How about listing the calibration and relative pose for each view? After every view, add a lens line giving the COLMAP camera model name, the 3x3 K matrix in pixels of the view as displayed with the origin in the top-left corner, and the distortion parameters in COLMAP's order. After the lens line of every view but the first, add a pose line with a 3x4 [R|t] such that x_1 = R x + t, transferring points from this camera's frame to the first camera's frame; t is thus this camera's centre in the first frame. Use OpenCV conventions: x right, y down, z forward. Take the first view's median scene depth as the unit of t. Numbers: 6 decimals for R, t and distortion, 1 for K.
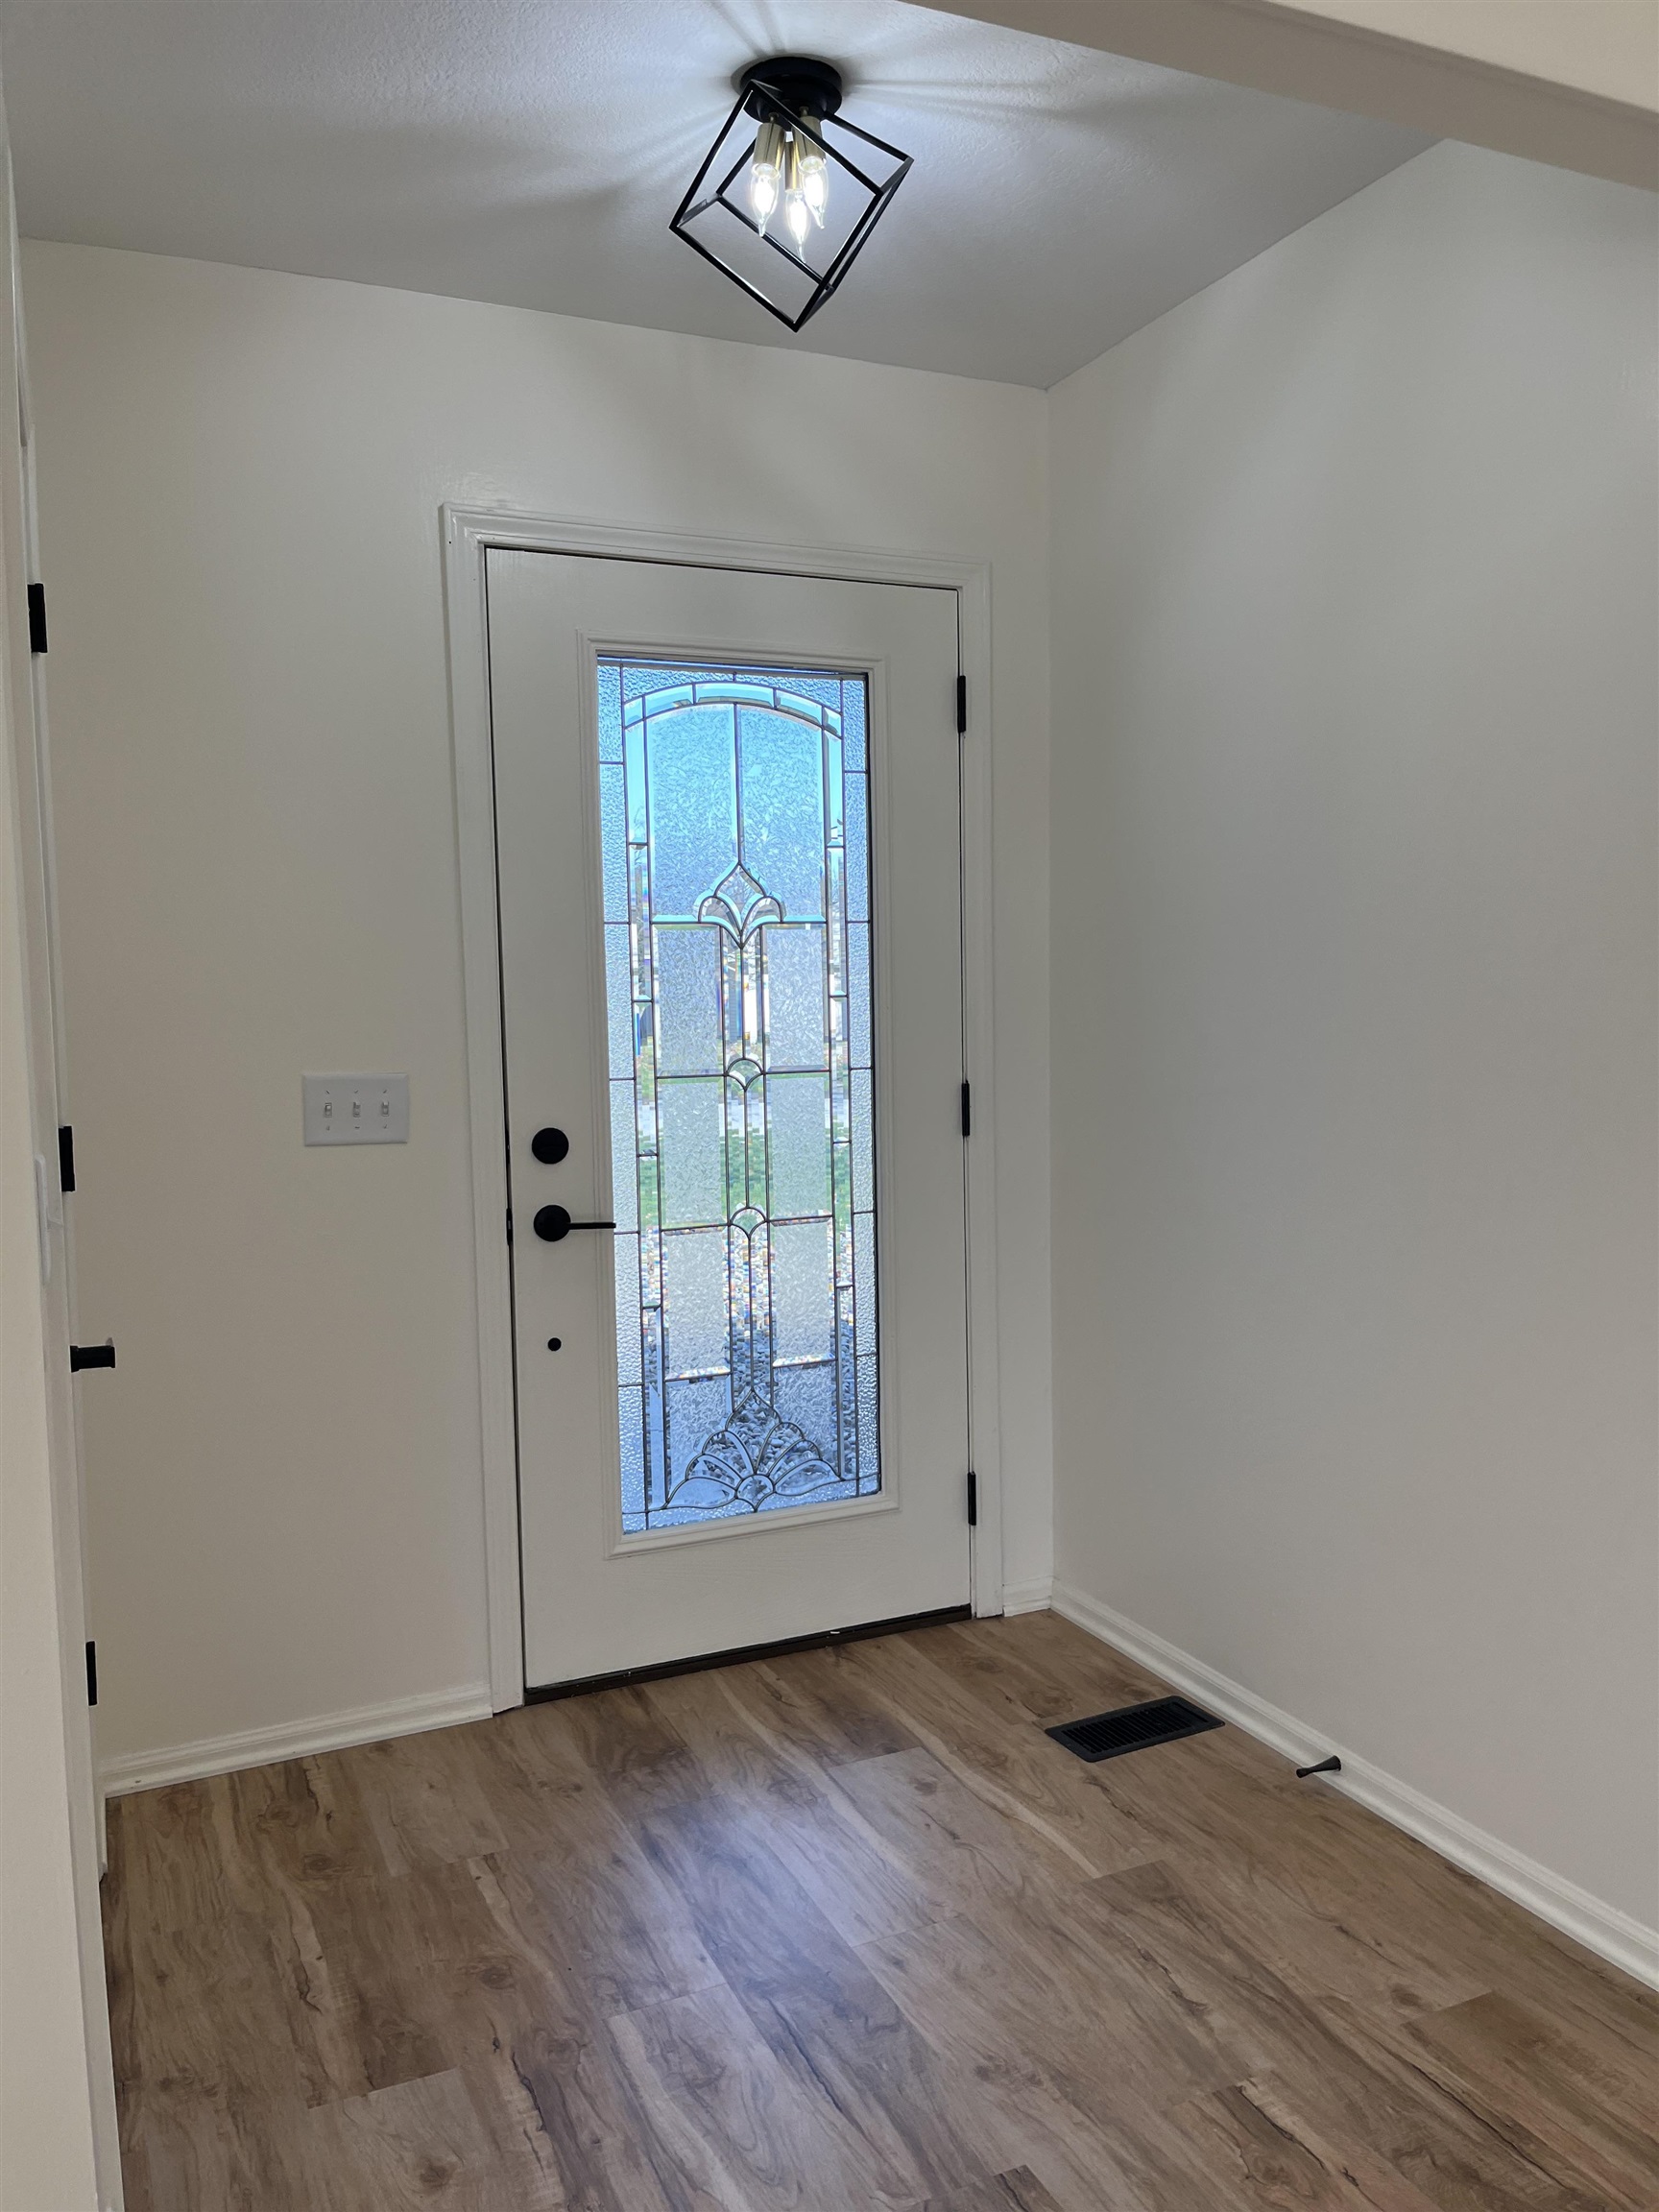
lens RADIAL K [[1677.5, 0, 770.8], [0, 1677.5, 1099.6], [0, 0, 1]] dist [0.052032, -0.075863]
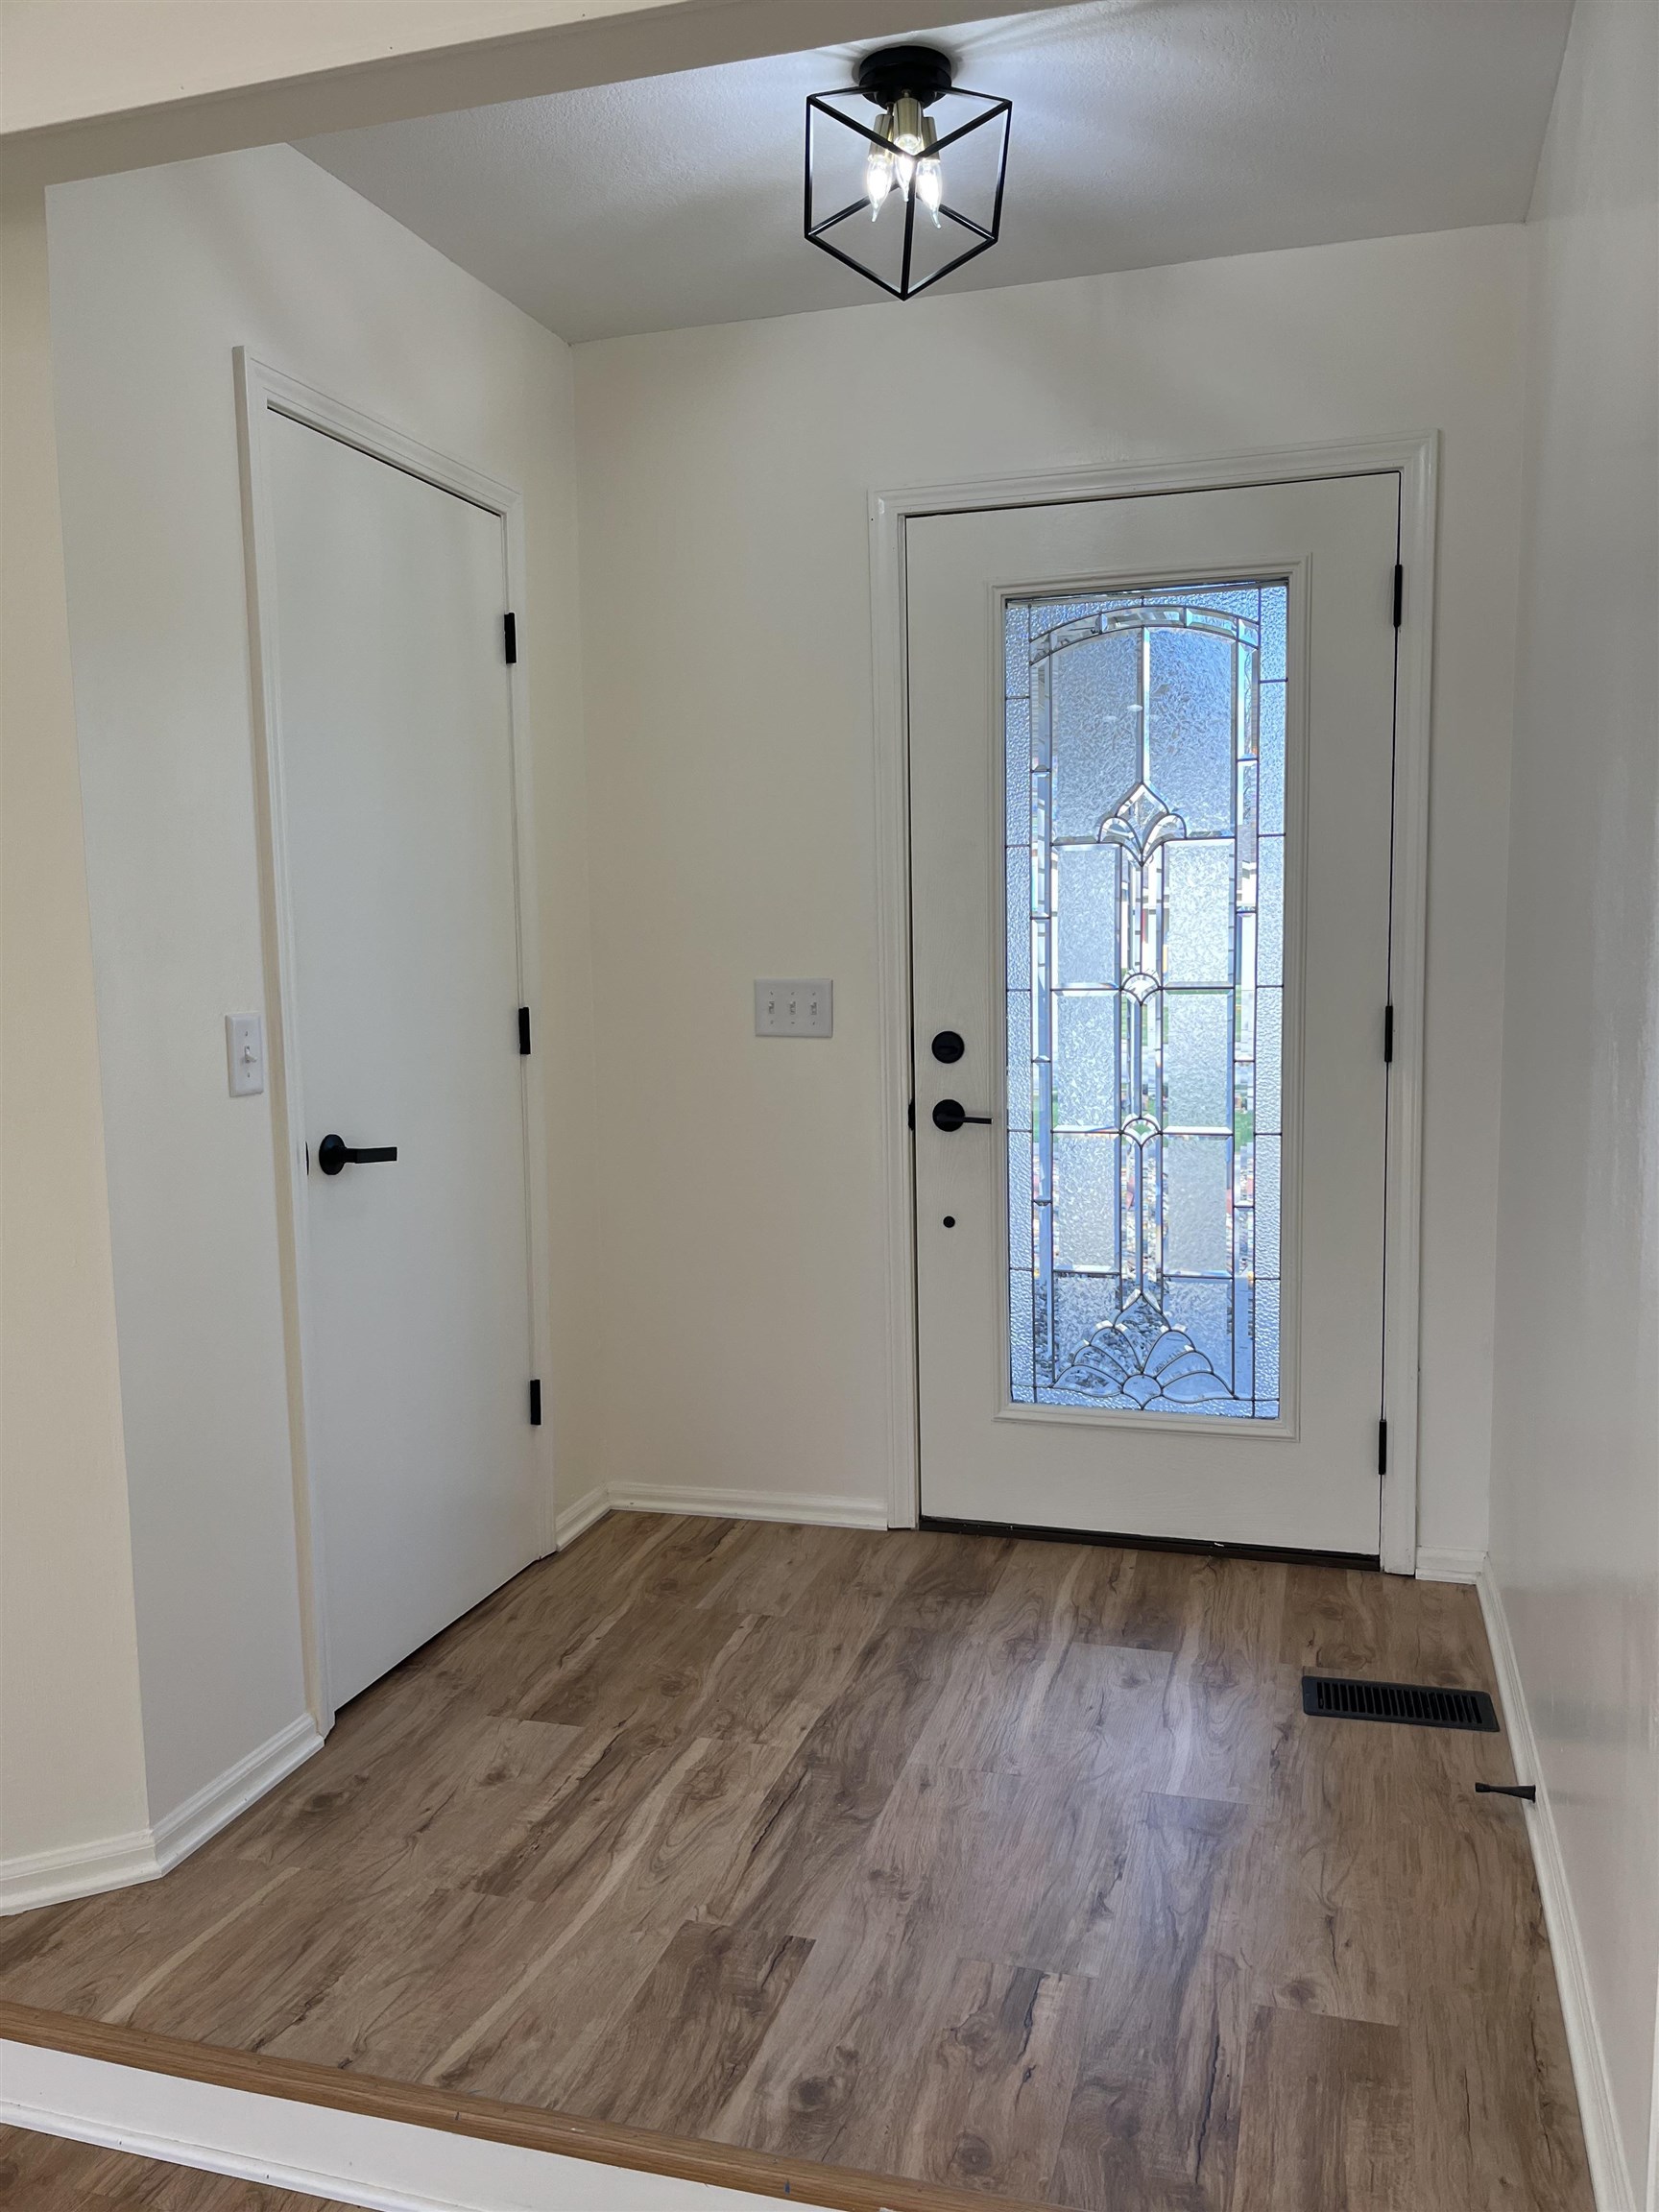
lens RADIAL K [[1677.5, 0, 840.7], [0, 1677.5, 1090.3], [0, 0, 1]] dist [0.052032, -0.075863]
pose [[0.752867, 0.066647, -0.654790, 0.572362], [-0.038301, 0.997610, 0.057502, -0.005545], [0.657057, -0.018212, 0.753621, 0.105945]]
